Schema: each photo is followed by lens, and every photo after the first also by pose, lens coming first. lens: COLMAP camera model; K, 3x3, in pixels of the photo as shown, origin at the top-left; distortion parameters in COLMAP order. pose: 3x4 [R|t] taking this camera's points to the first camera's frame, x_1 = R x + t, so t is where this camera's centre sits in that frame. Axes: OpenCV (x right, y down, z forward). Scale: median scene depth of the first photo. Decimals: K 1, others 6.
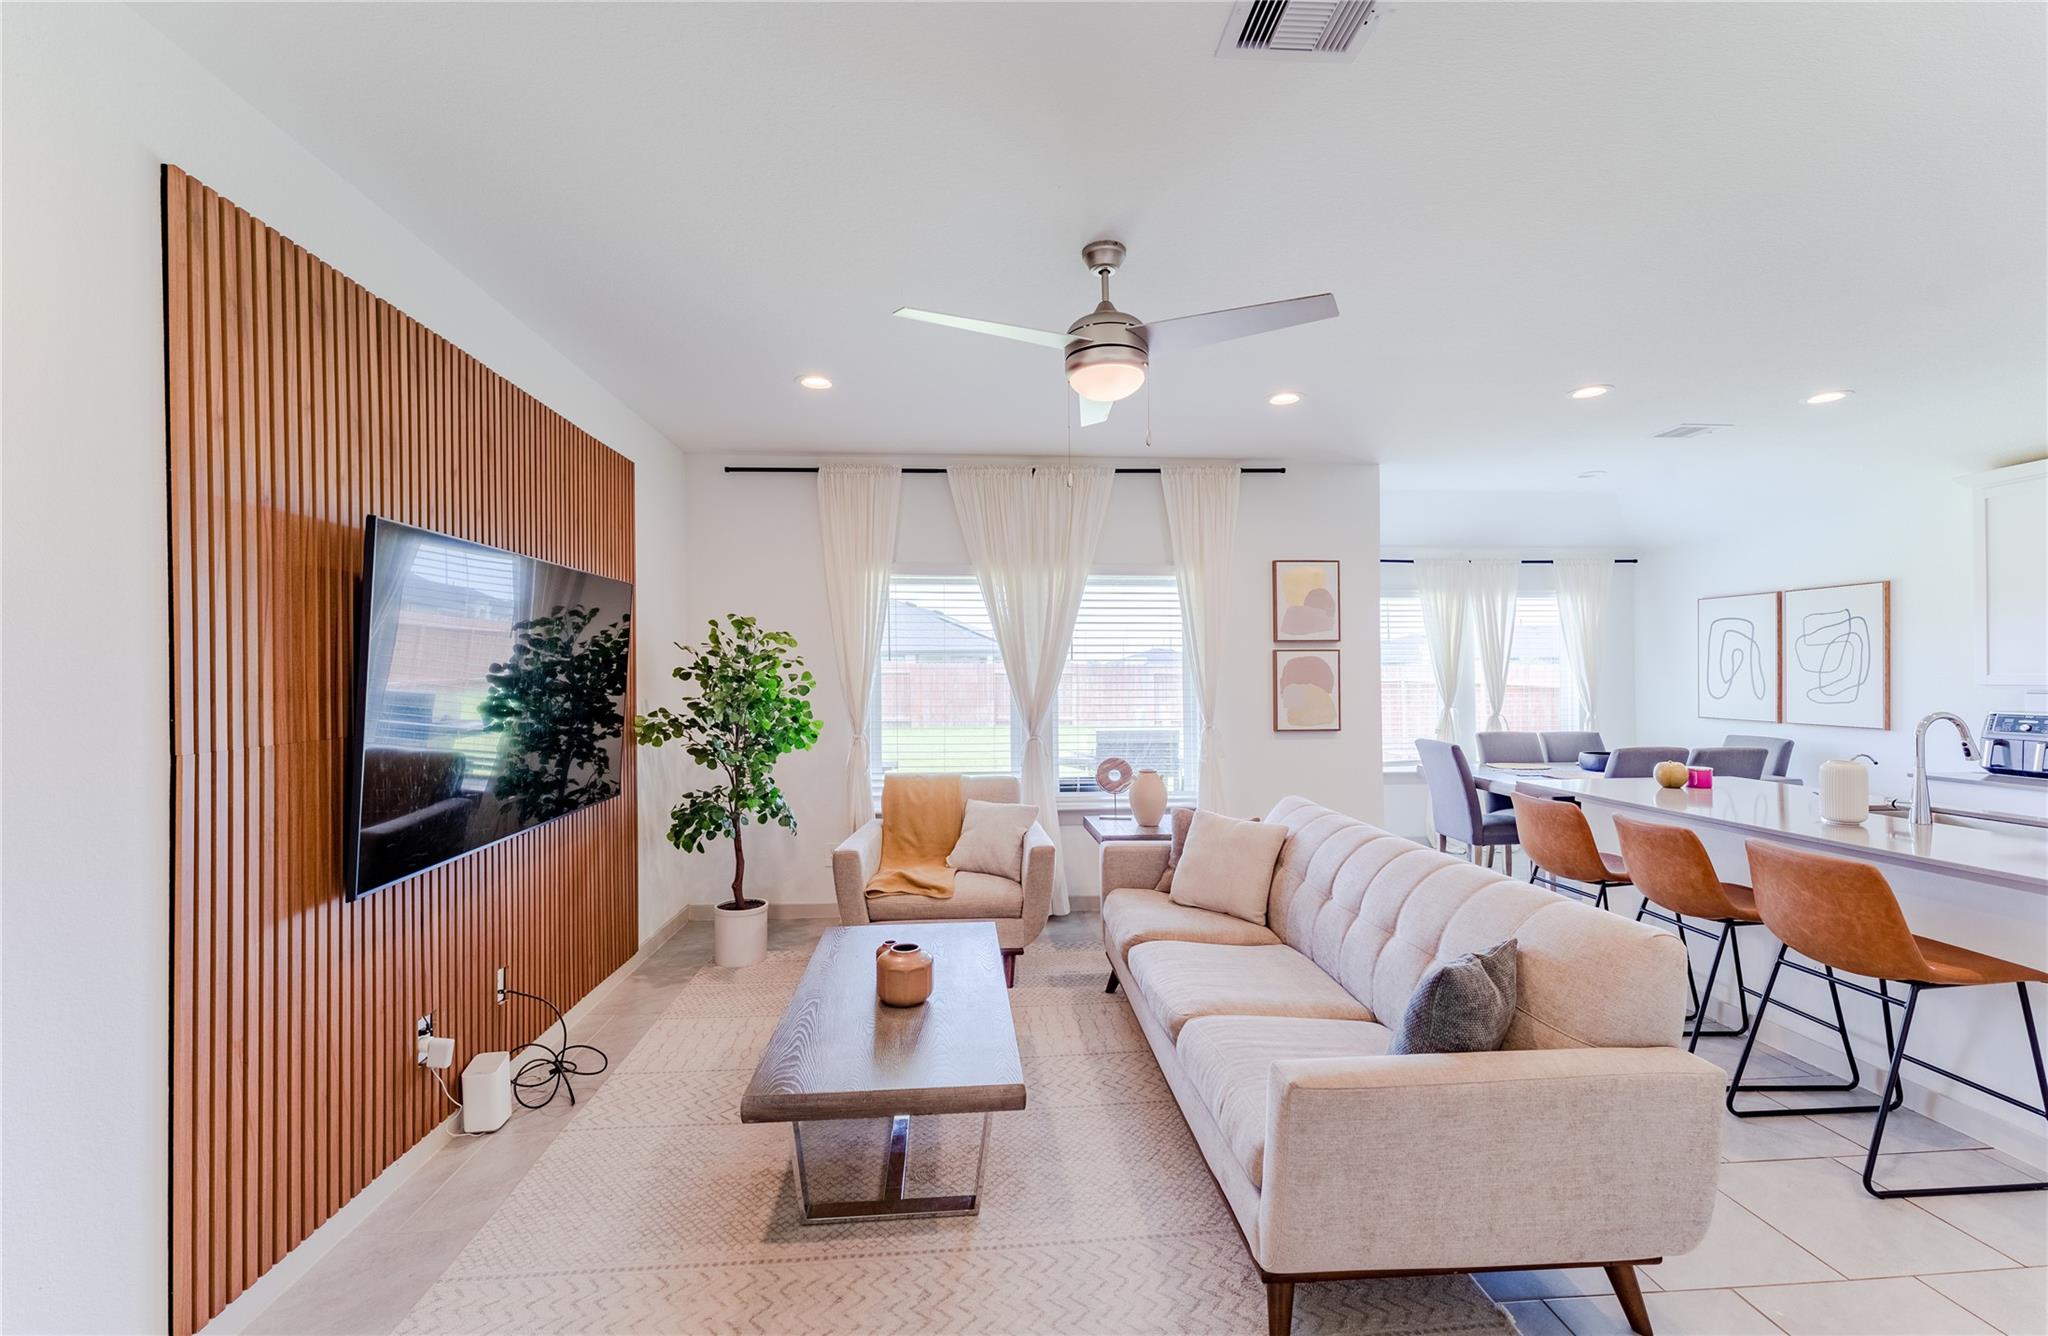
lens RADIAL K [[829.5, 0, 1011.4], [0, 829.5, 679.1], [0, 0, 1]] dist [0.008158, 0.002240]
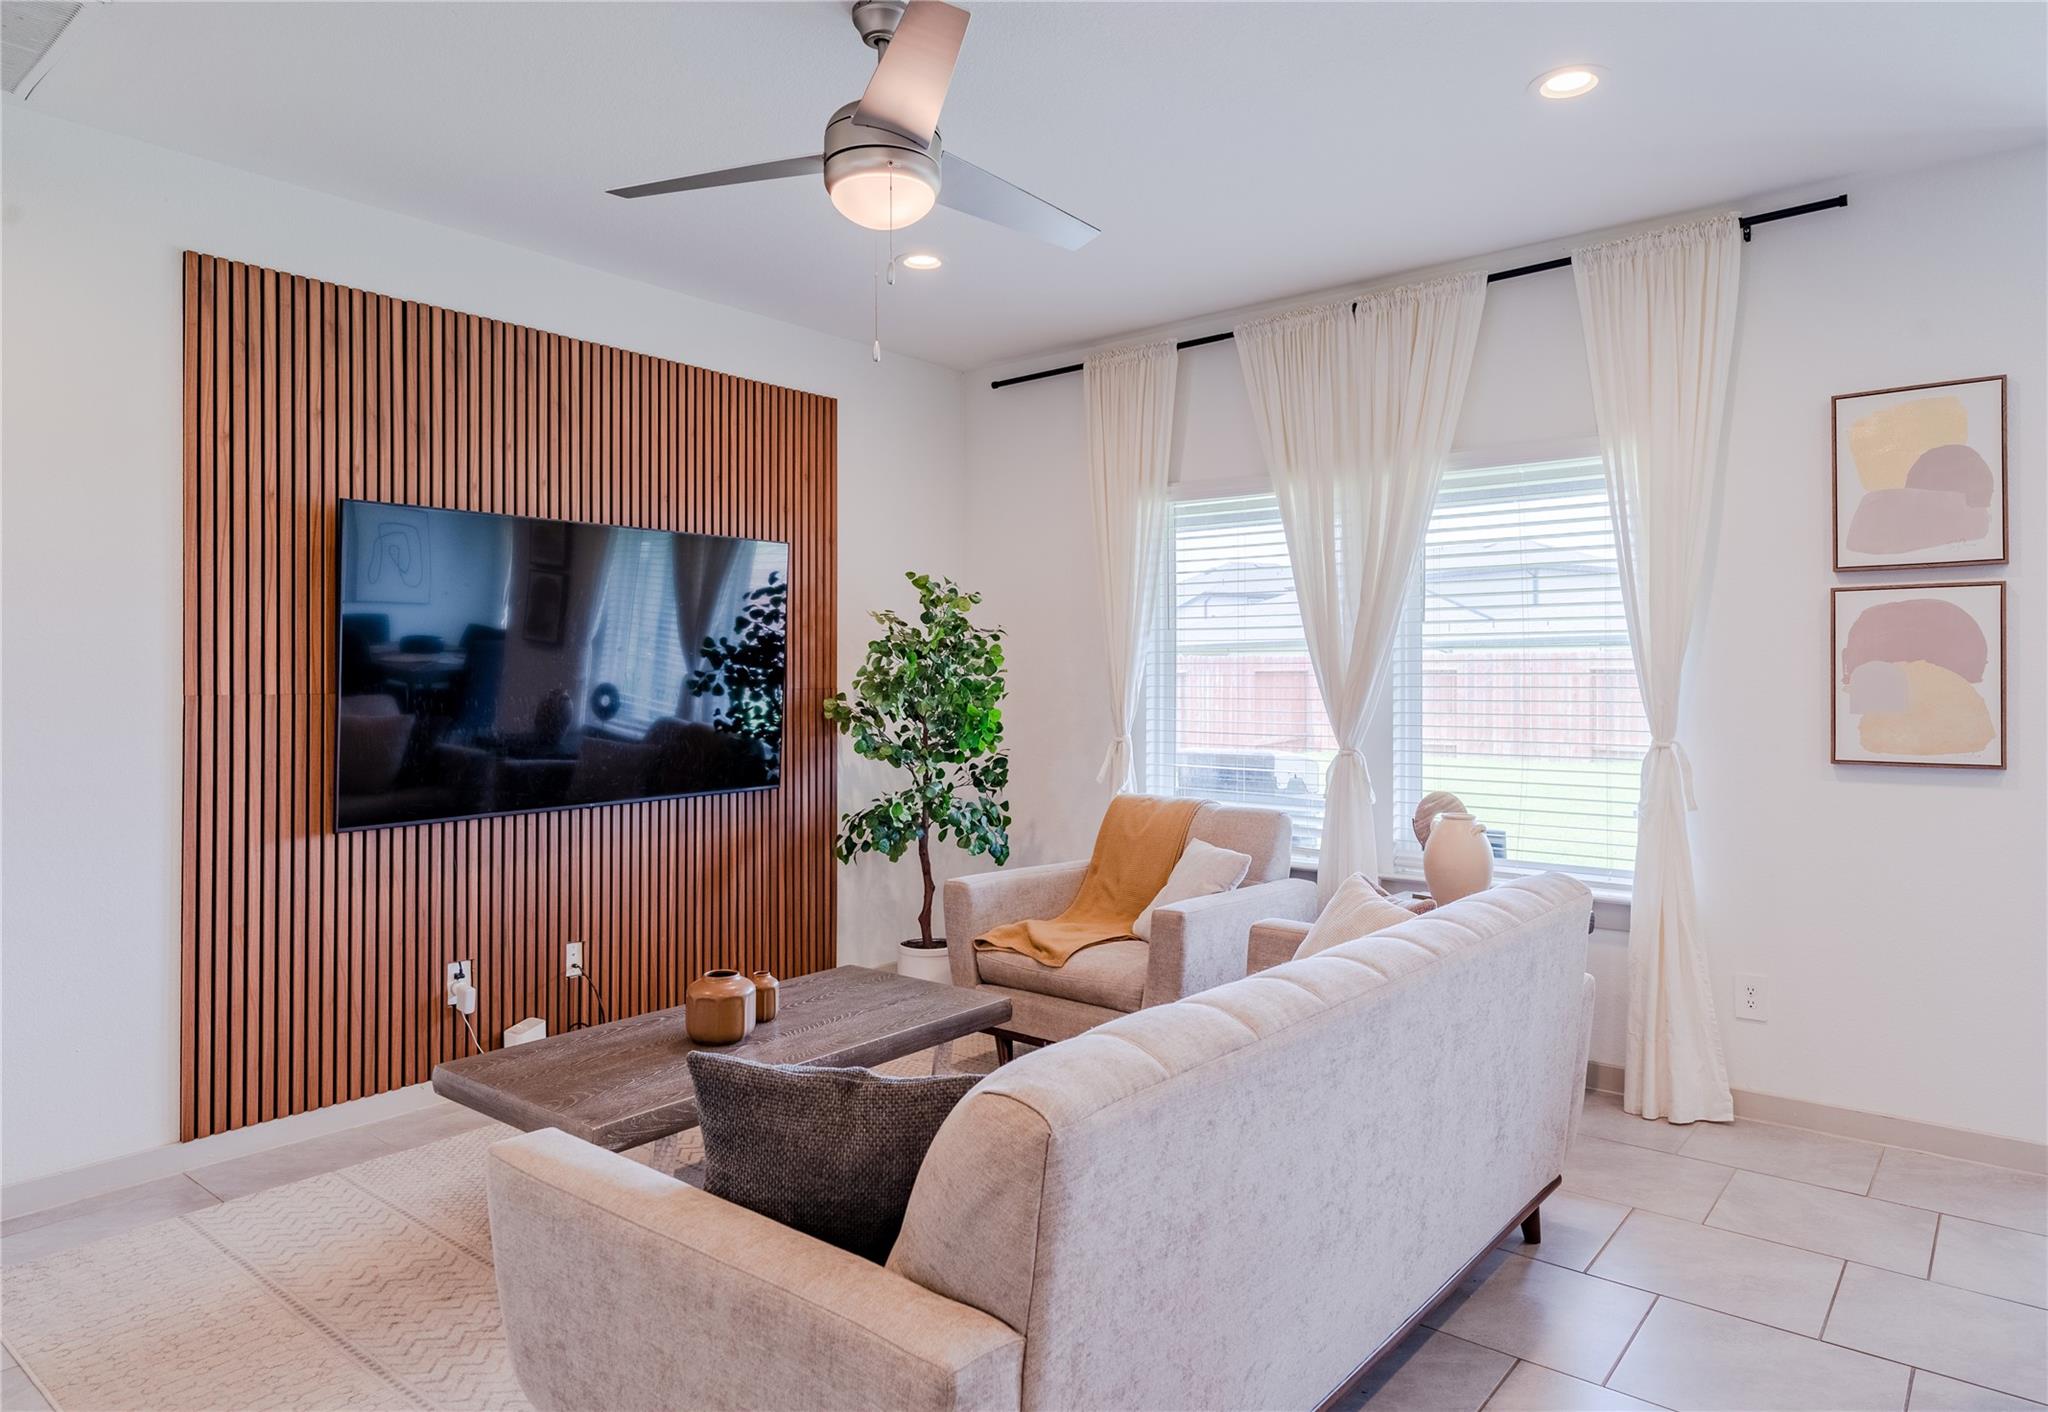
lens RADIAL K [[1299.4, 0, 1029.0], [0, 1299.4, 684.1], [0, 0, 1]] dist [0.019870, 0.000611]
pose [[0.717676, 0.007816, -0.696333, 0.617917], [-0.008991, 0.999958, 0.001957, 0.025124], [0.696319, 0.004856, 0.717716, 0.195107]]
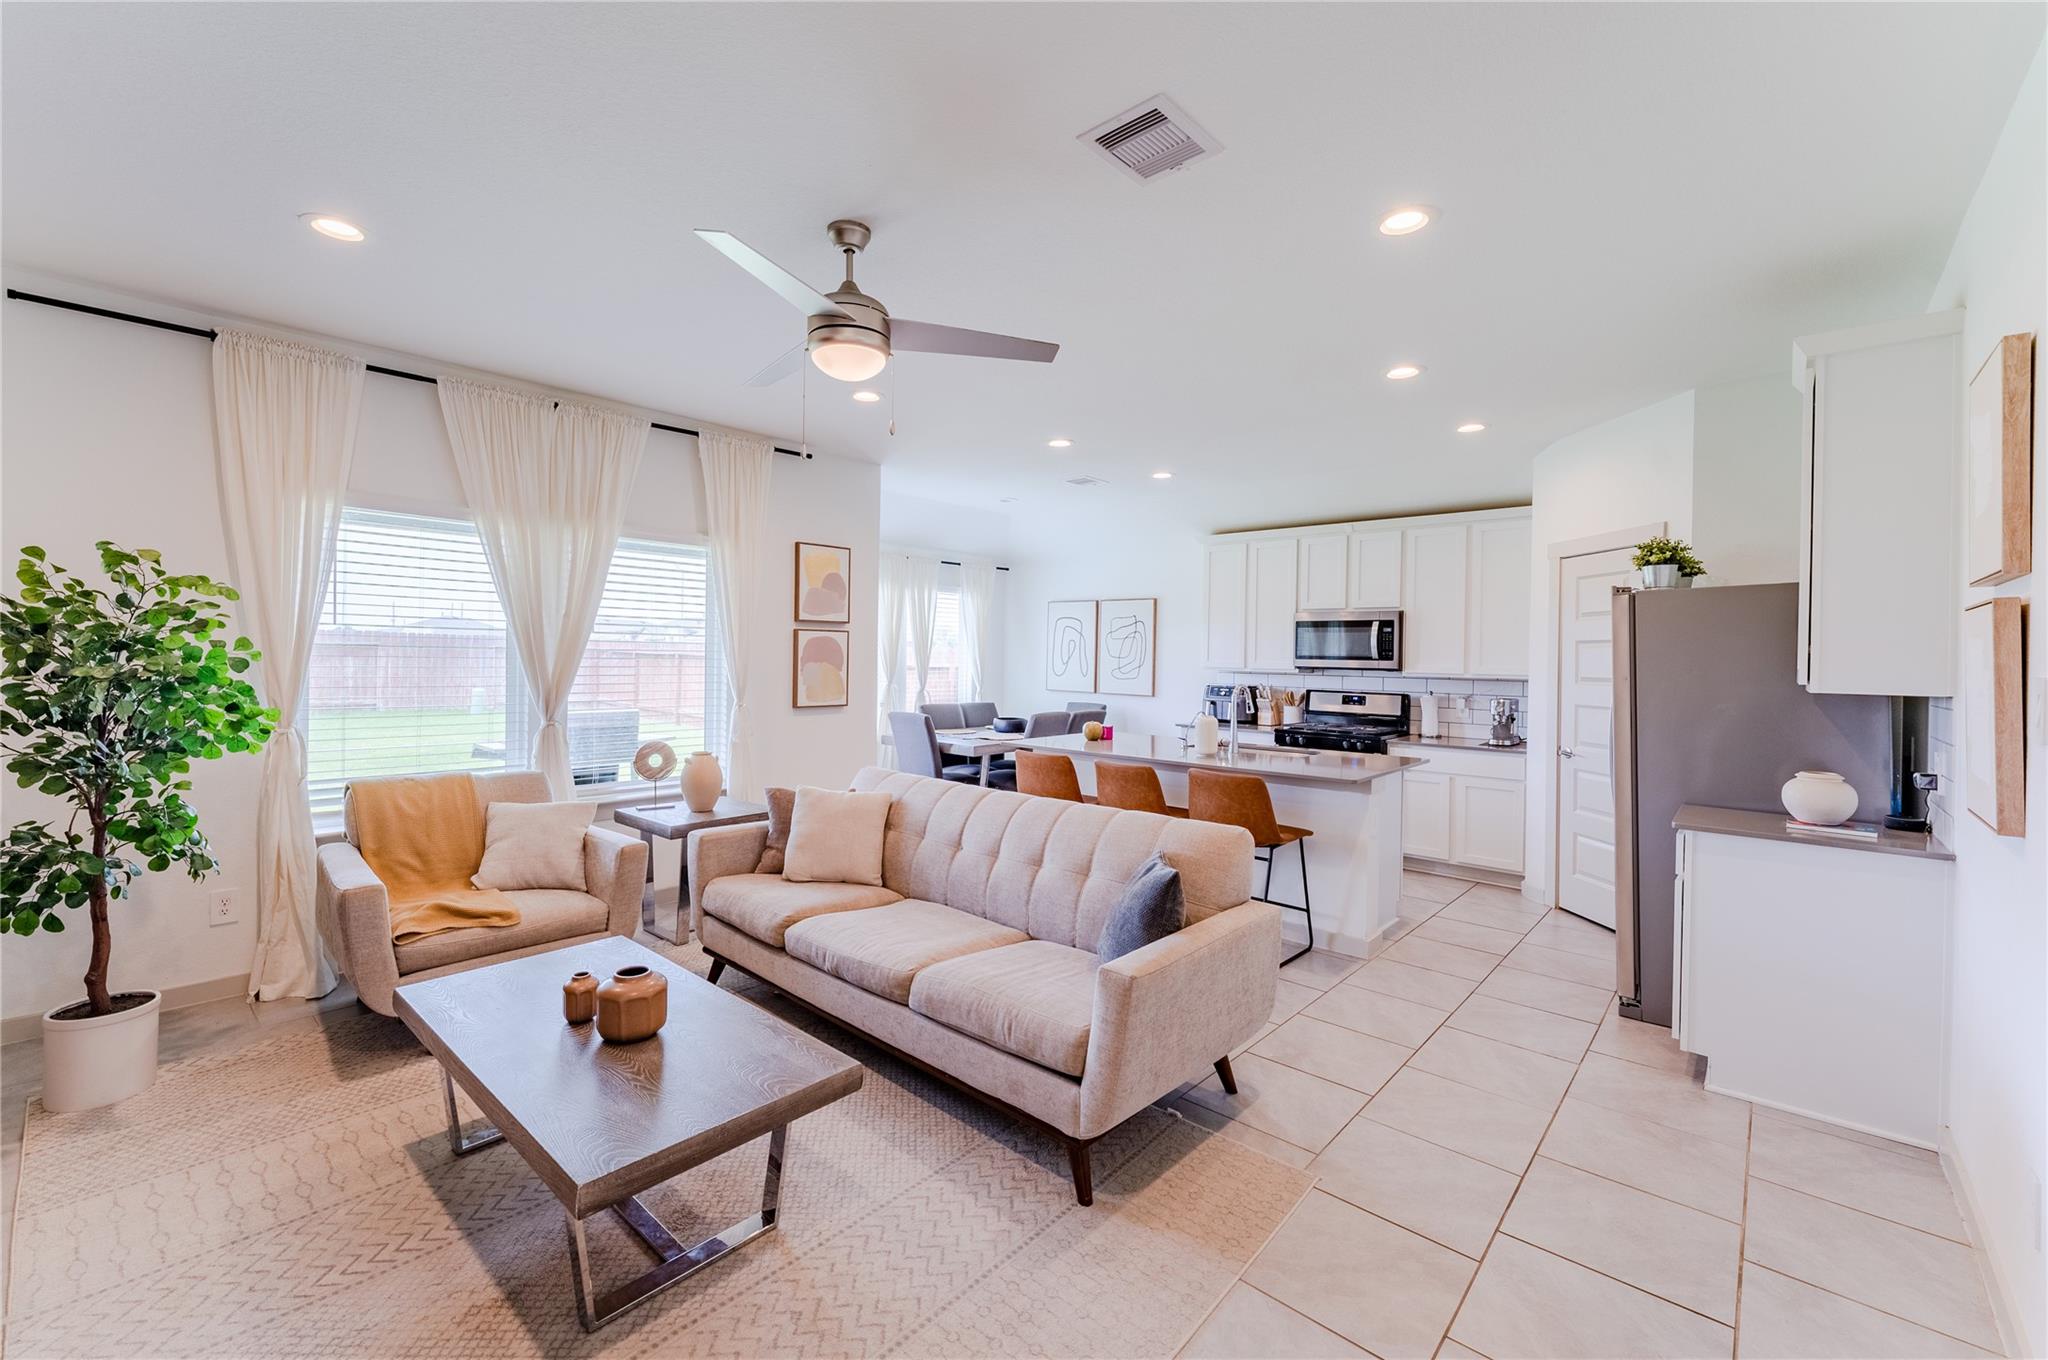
lens RADIAL K [[862.4, 0, 972.5], [0, 862.4, 664.7], [0, 0, 1]] dist [0.009543, -0.000819]
pose [[0.735569, 0.008230, 0.677400, -0.302468], [-0.015326, 0.999872, 0.004494, 0.001200], [-0.677277, -0.013688, 0.735601, 0.078812]]
